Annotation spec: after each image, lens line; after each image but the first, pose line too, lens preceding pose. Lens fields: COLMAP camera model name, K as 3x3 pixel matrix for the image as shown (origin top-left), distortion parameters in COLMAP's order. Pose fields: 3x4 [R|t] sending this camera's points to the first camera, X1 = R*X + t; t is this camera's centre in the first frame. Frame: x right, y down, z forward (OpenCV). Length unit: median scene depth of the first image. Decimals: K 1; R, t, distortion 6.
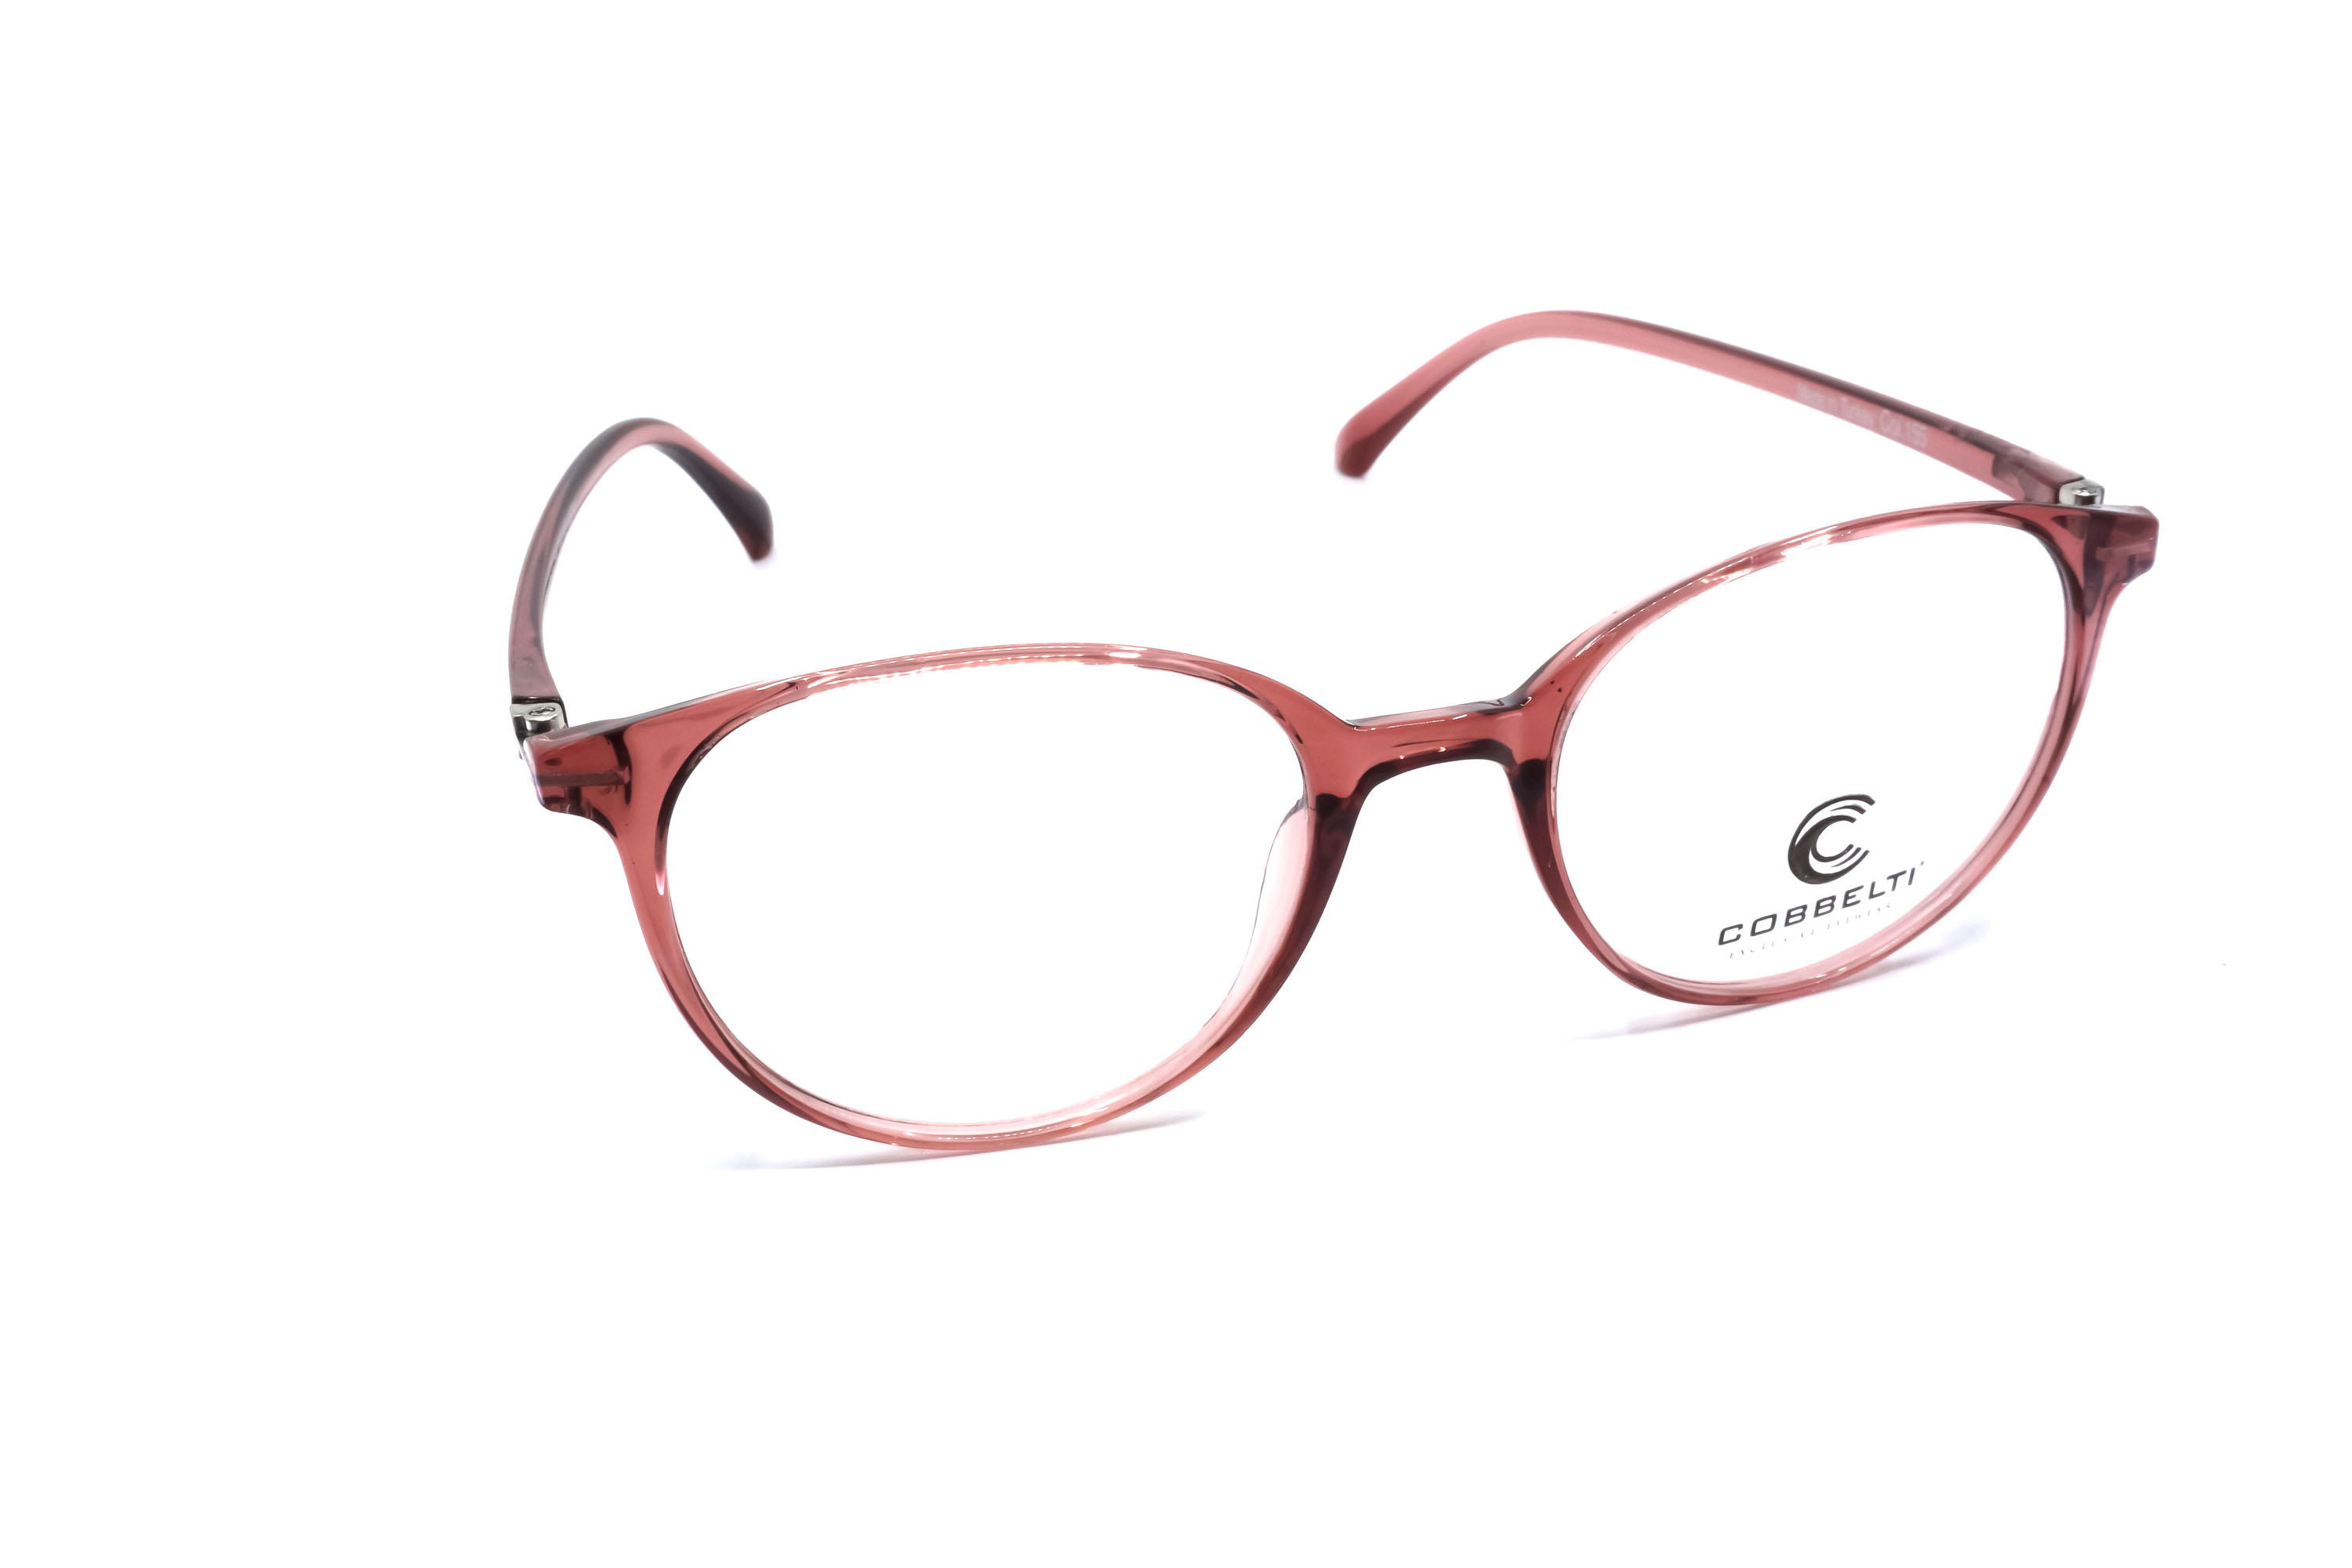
lens RADIAL K [[2644.3, 0, 1196.9], [0, 2644.3, 788.5], [0, 0, 1]] dist [0.041679, 0.000000]
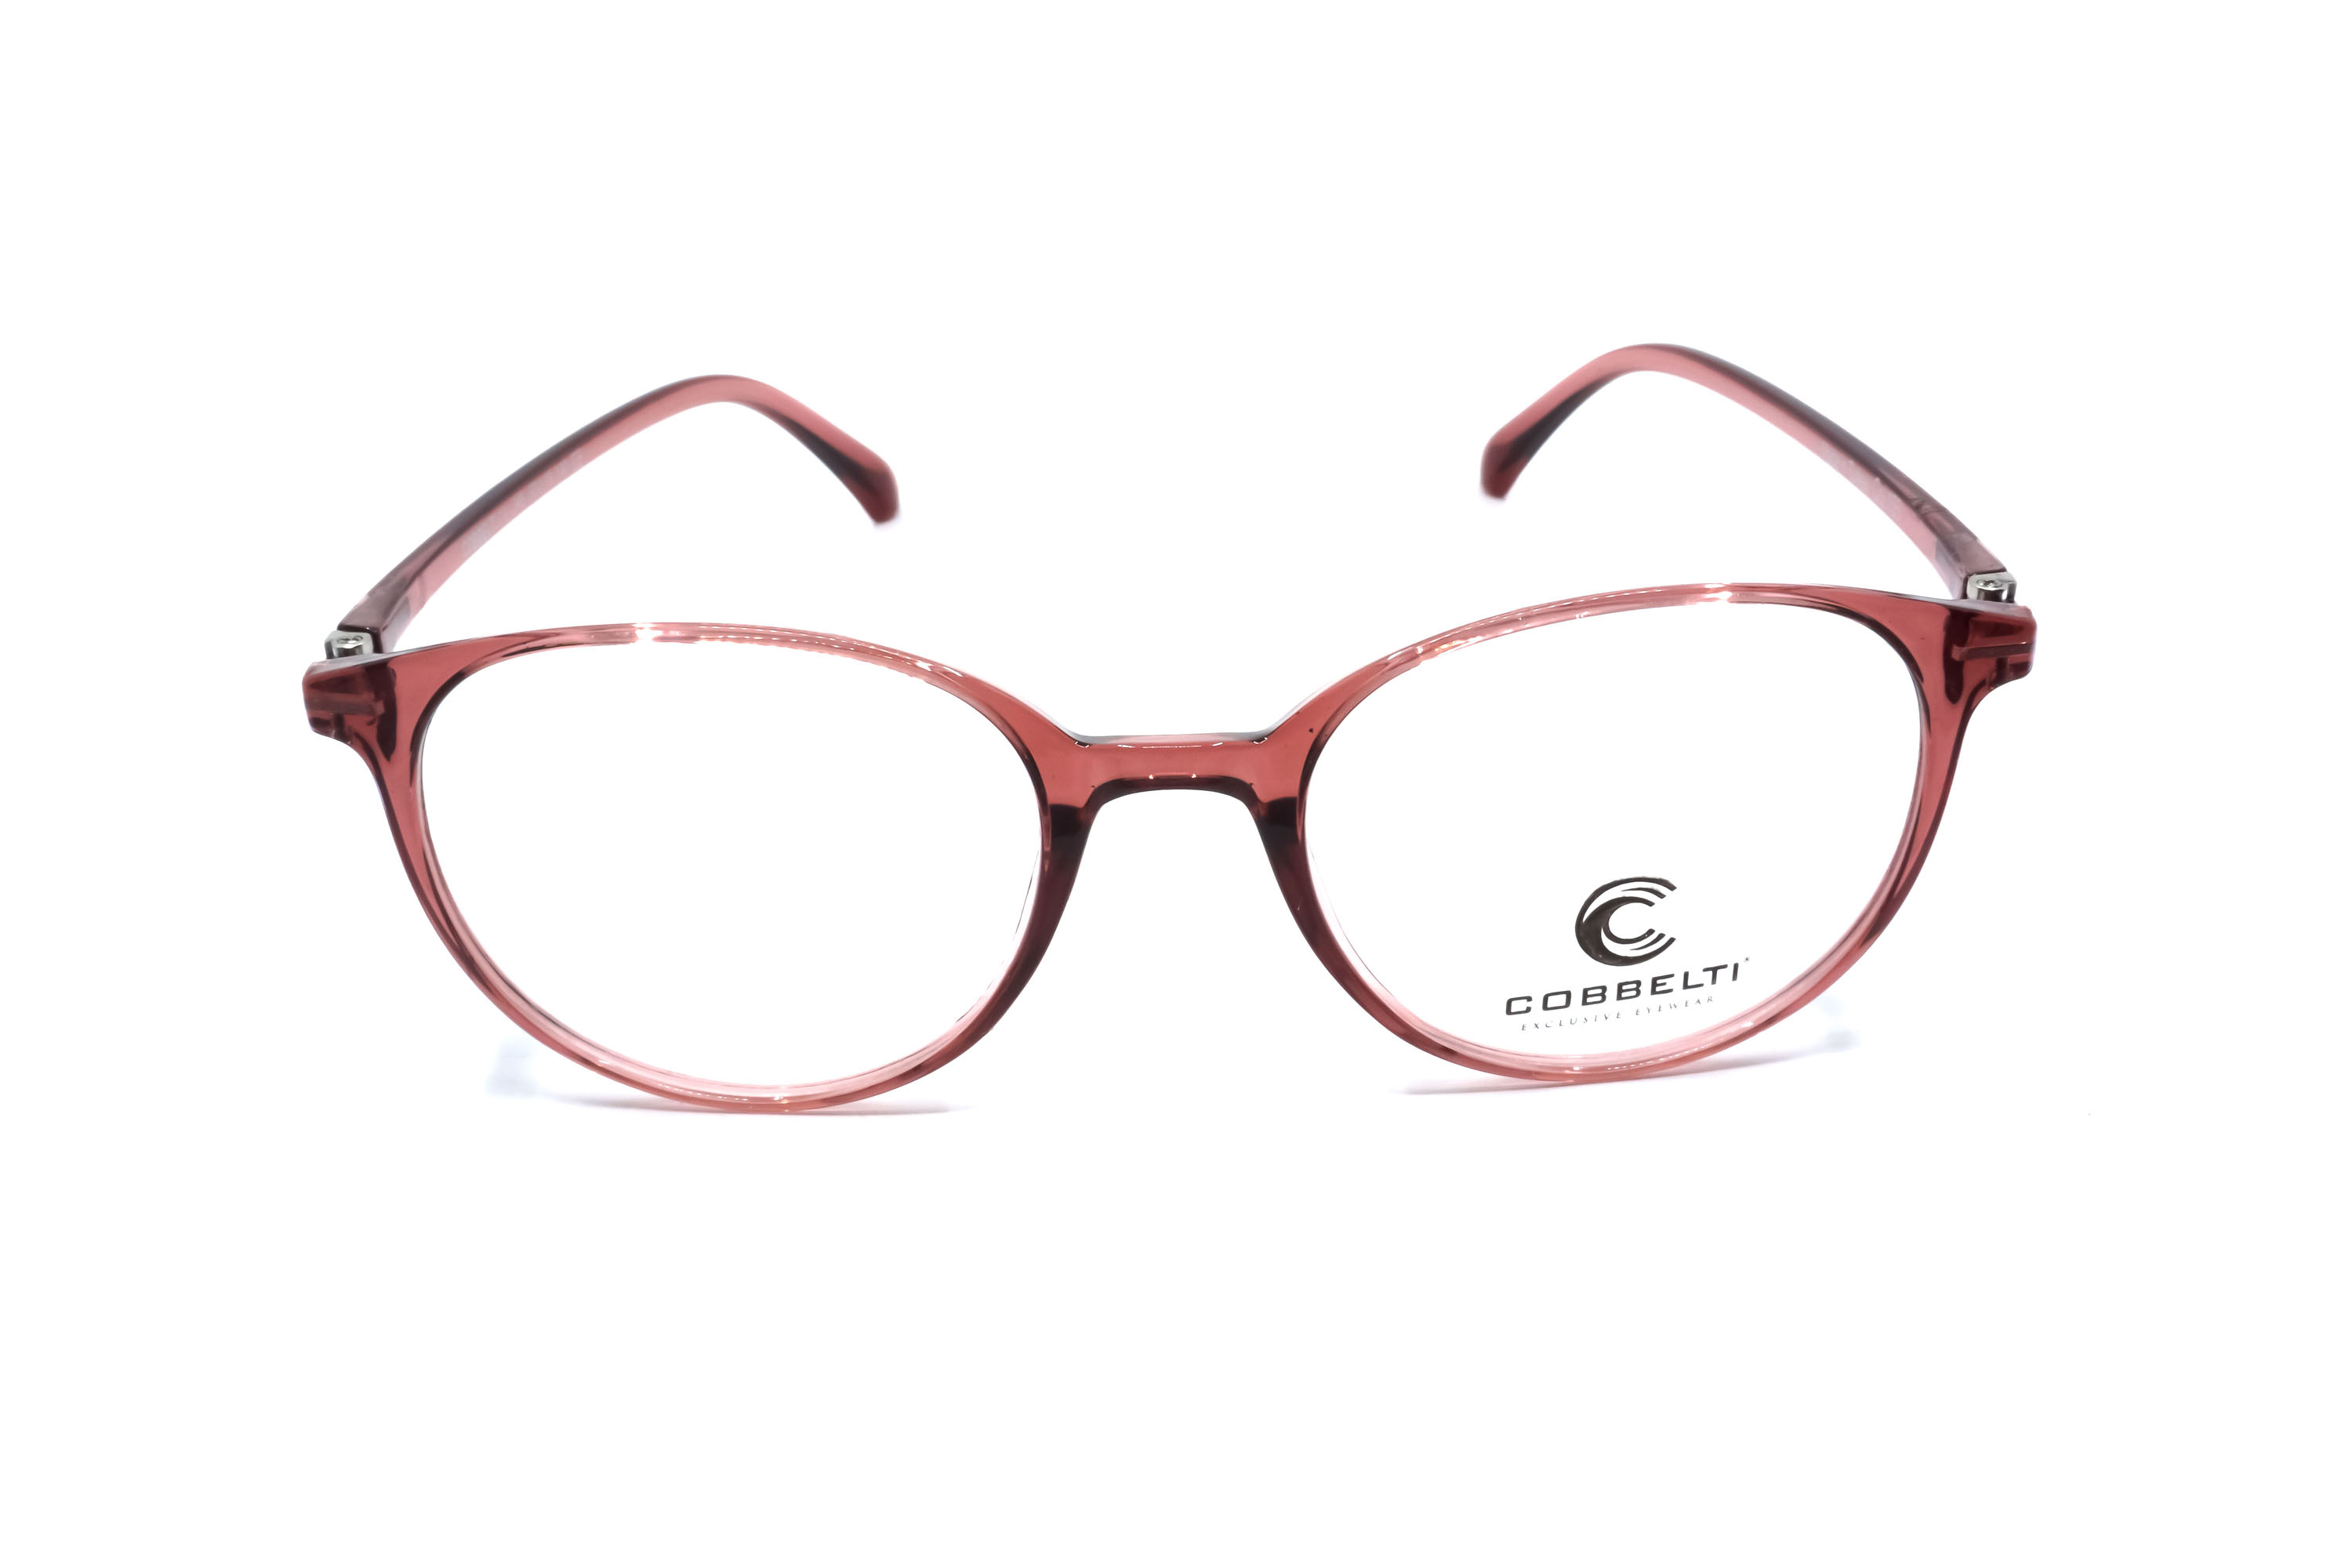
lens RADIAL K [[2644.3, 0, 1179.5], [0, 2644.3, 767.1], [0, 0, 1]] dist [0.041679, 0.000000]
pose [[0.964939, 0.118907, -0.233995, 0.298394], [-0.118850, 0.992808, 0.014396, -0.029991], [0.234024, 0.013919, 0.972131, 0.037962]]
